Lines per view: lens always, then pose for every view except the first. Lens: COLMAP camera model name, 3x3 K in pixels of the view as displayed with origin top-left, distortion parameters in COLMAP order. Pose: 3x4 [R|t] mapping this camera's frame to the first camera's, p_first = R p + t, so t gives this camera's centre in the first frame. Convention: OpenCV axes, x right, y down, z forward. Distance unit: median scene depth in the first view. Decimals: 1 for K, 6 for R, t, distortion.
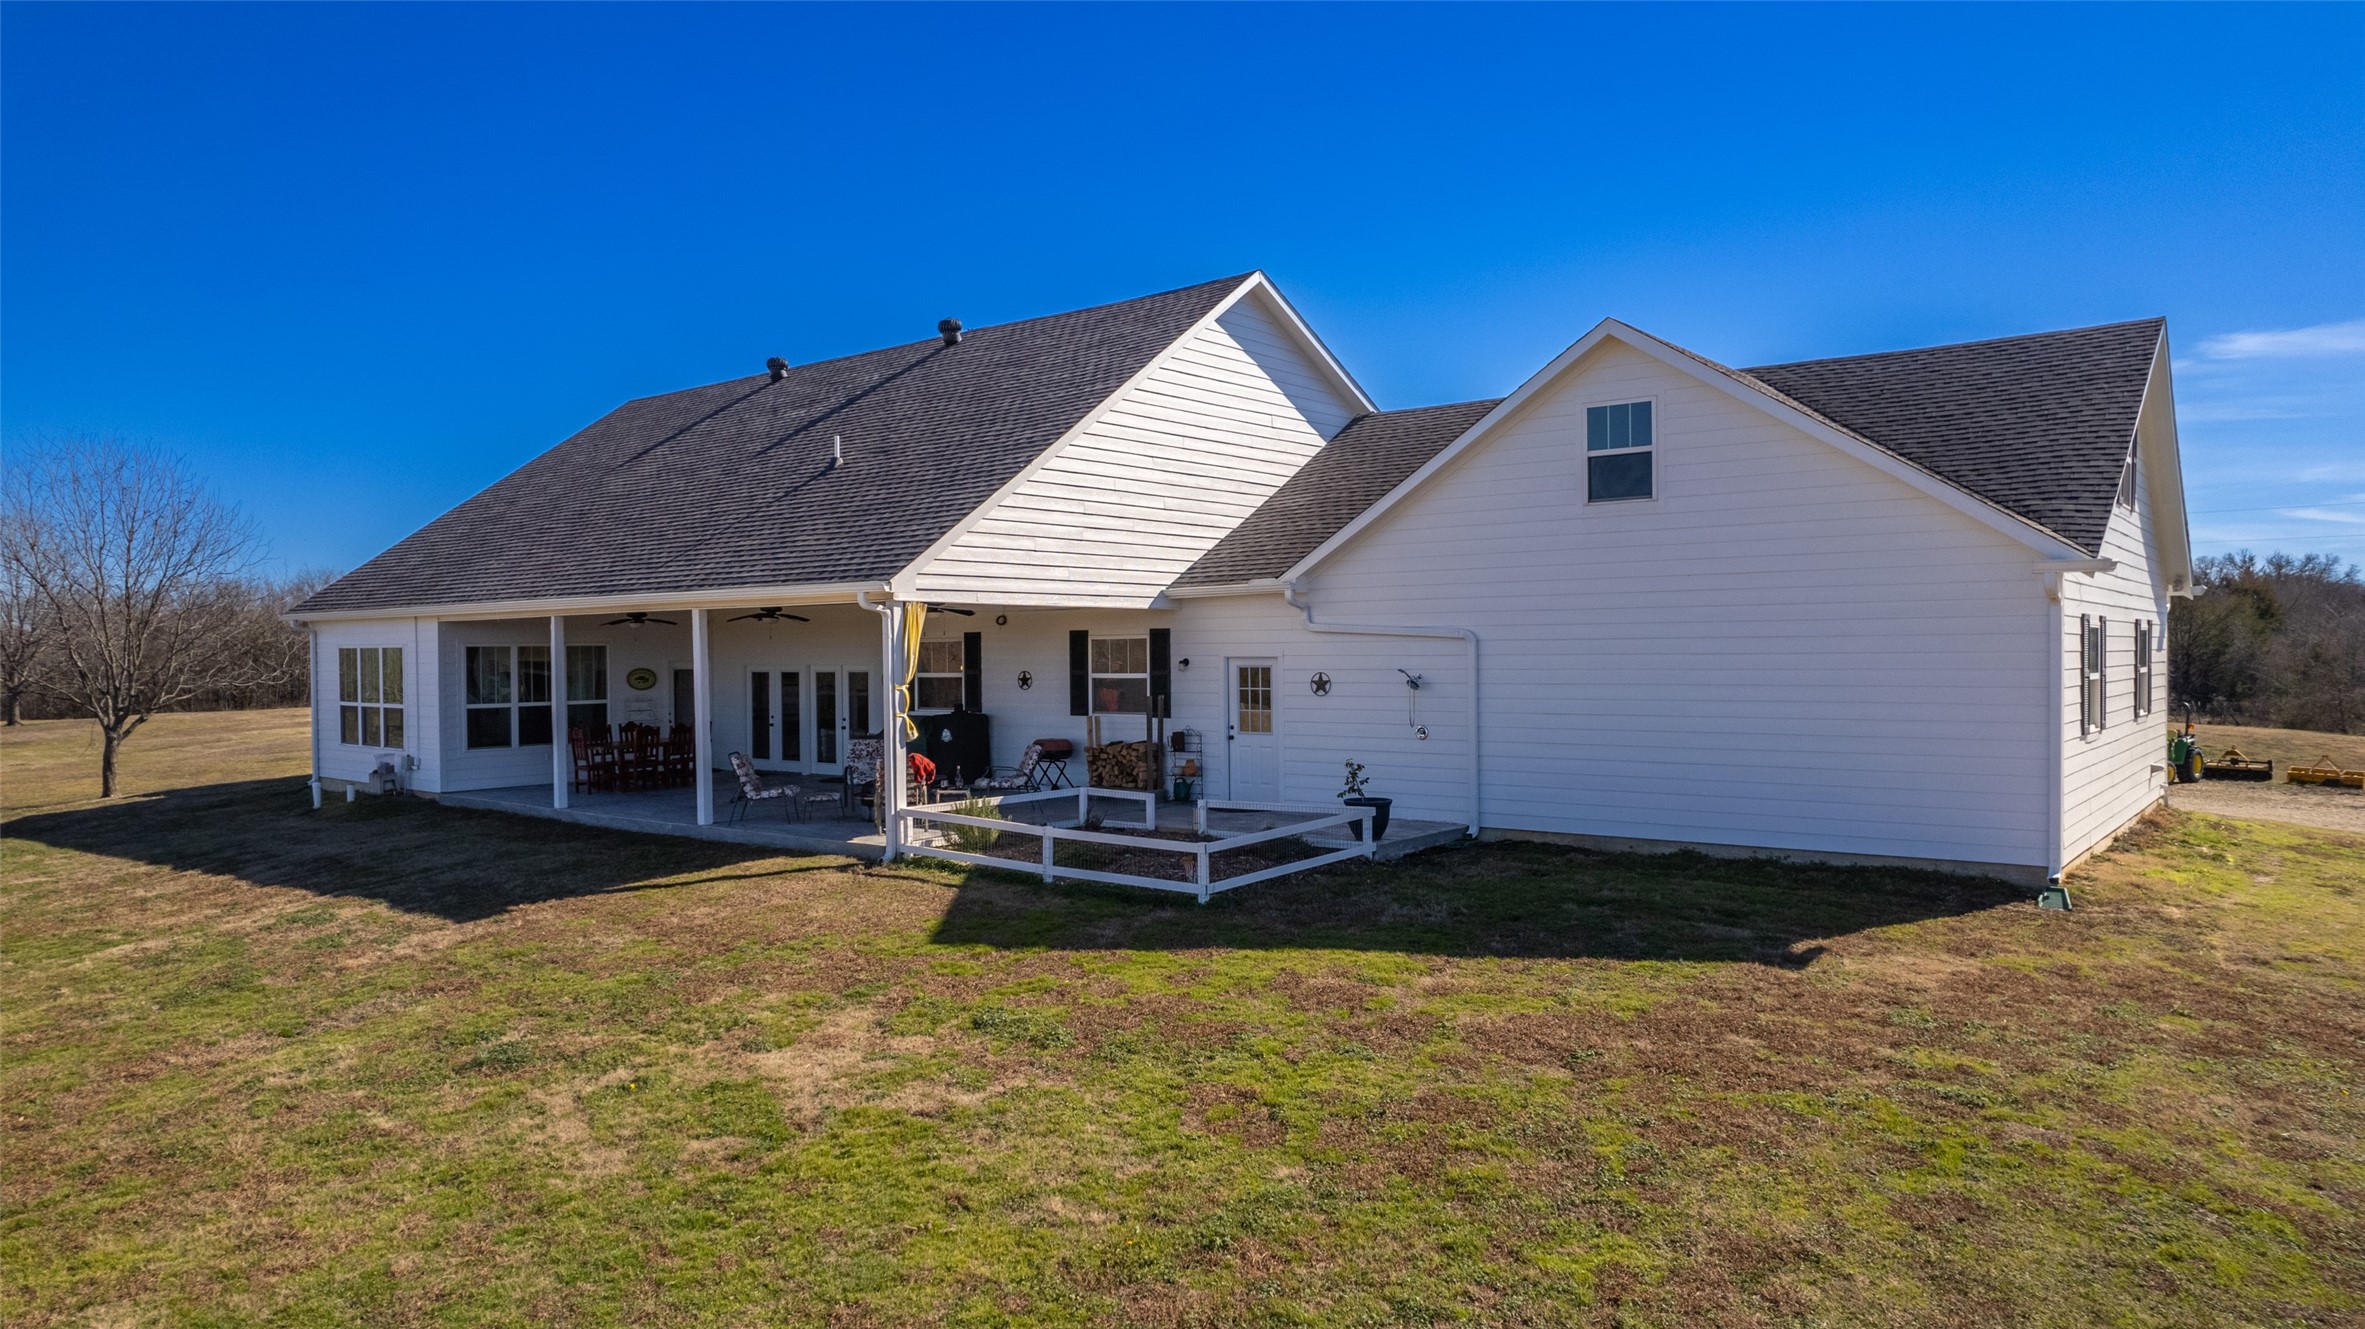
lens RADIAL K [[1516.4, 0, 1187.9], [0, 1516.4, 679.9], [0, 0, 1]] dist [-0.023133, 0.005386]
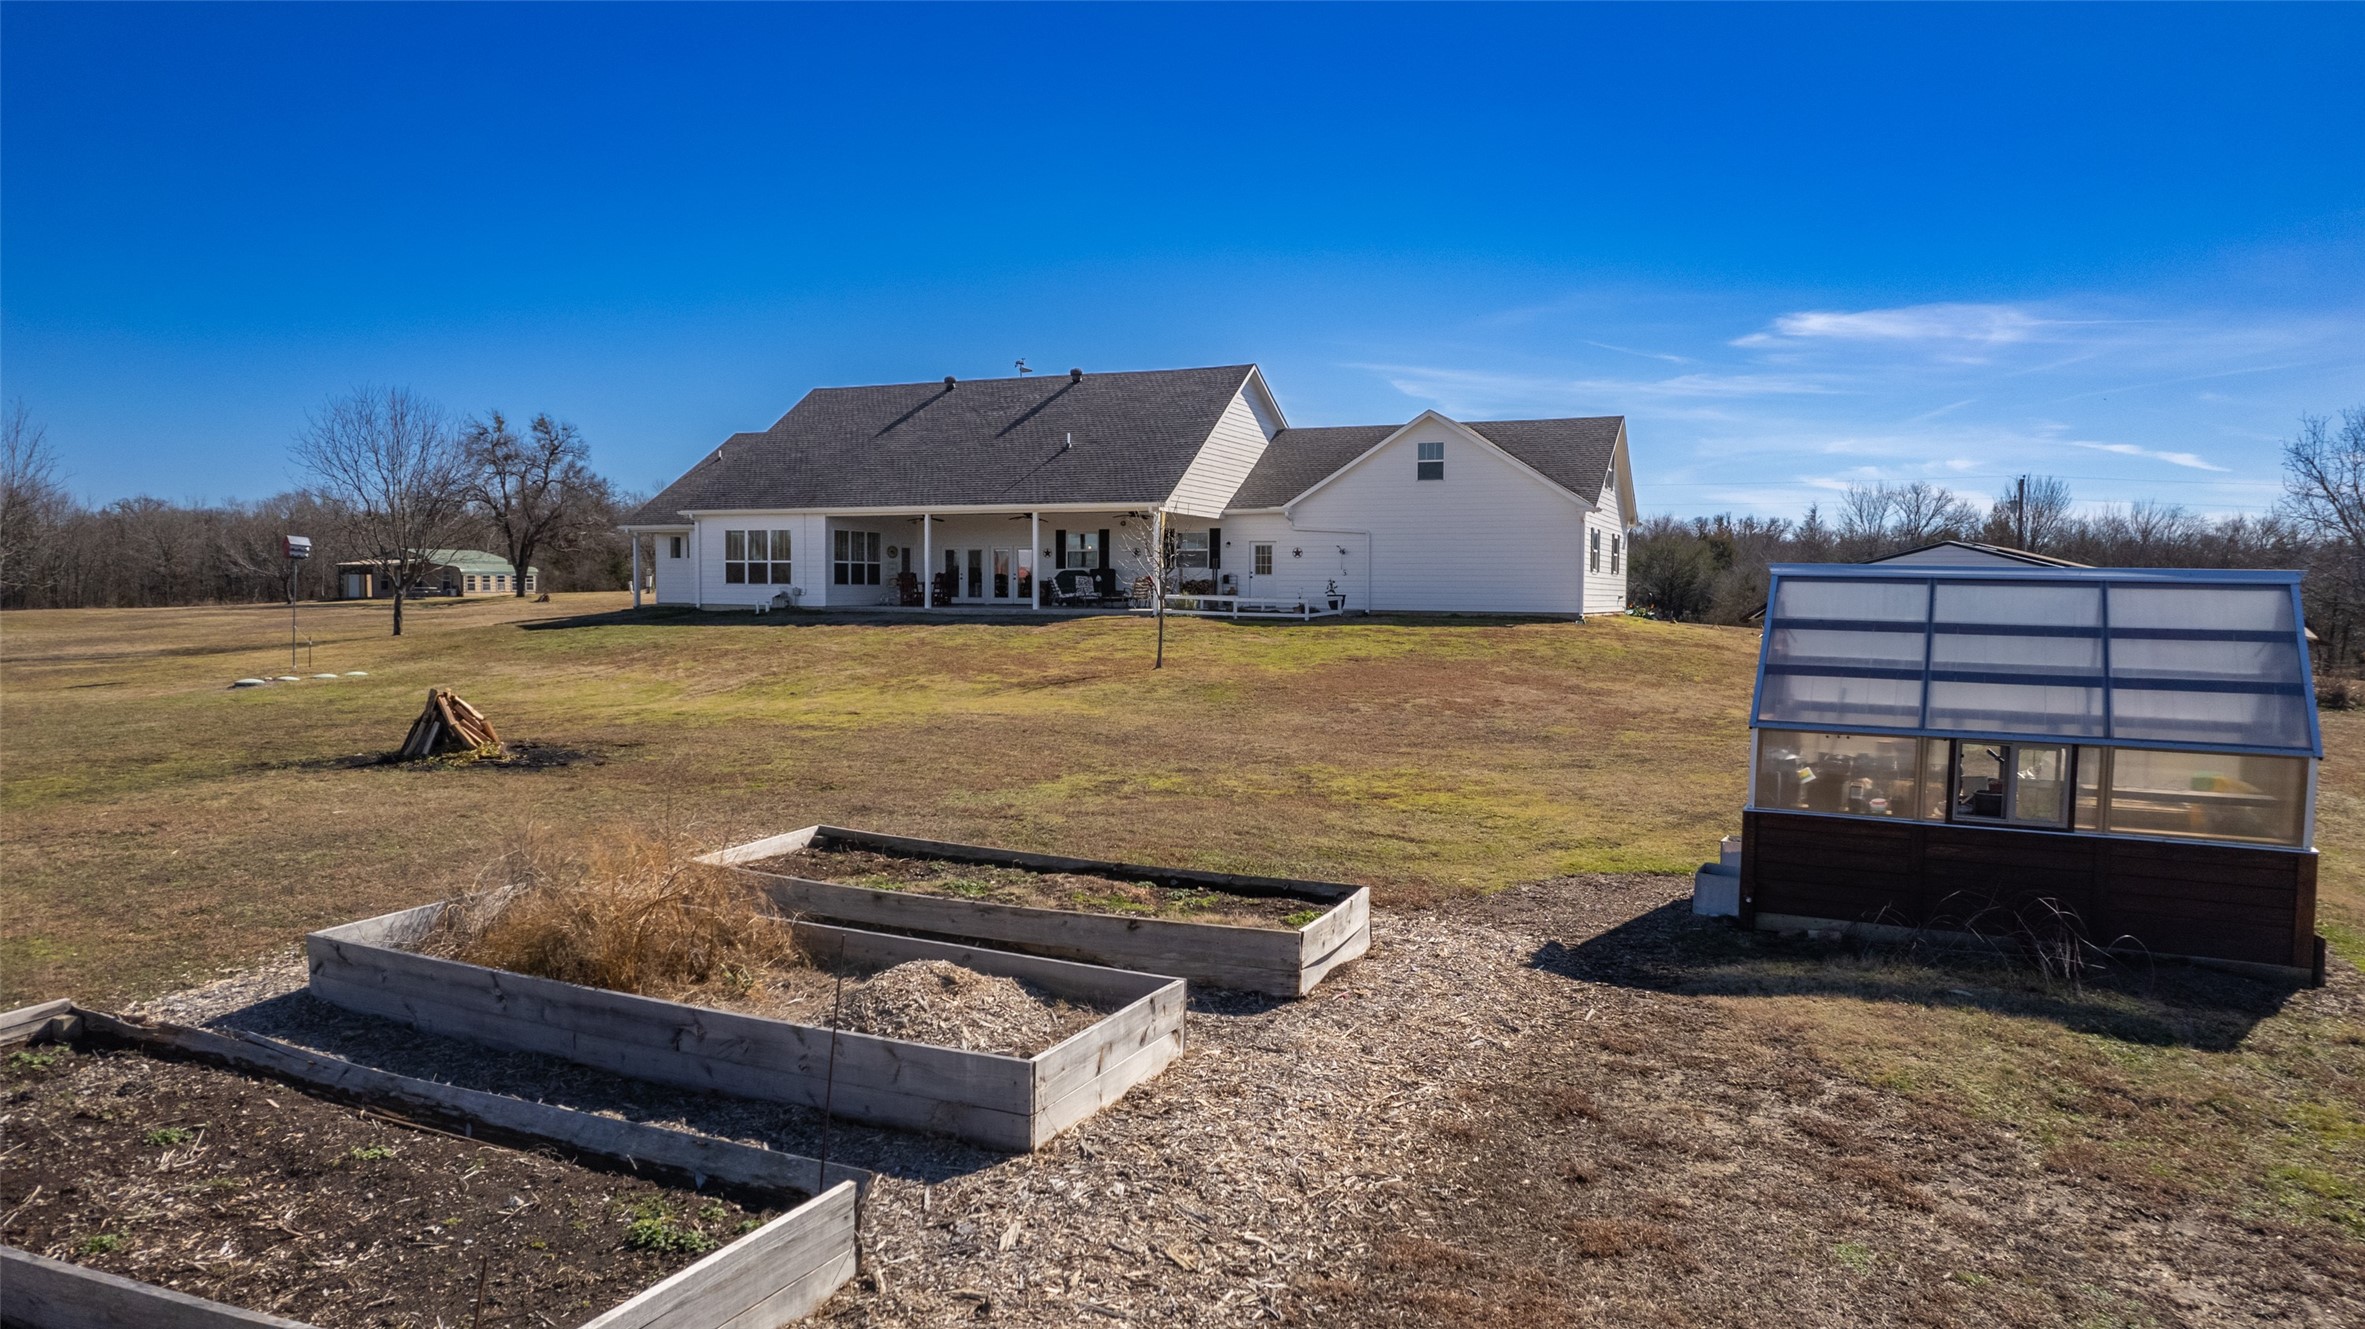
lens RADIAL K [[1516.4, 0, 1179.0], [0, 1516.4, 655.2], [0, 0, 1]] dist [-0.023133, 0.005386]
pose [[0.966648, 0.005169, 0.256057, -0.633112], [-0.011247, 0.999689, 0.022277, 0.101914], [-0.255862, -0.024414, 0.966405, -1.117333]]
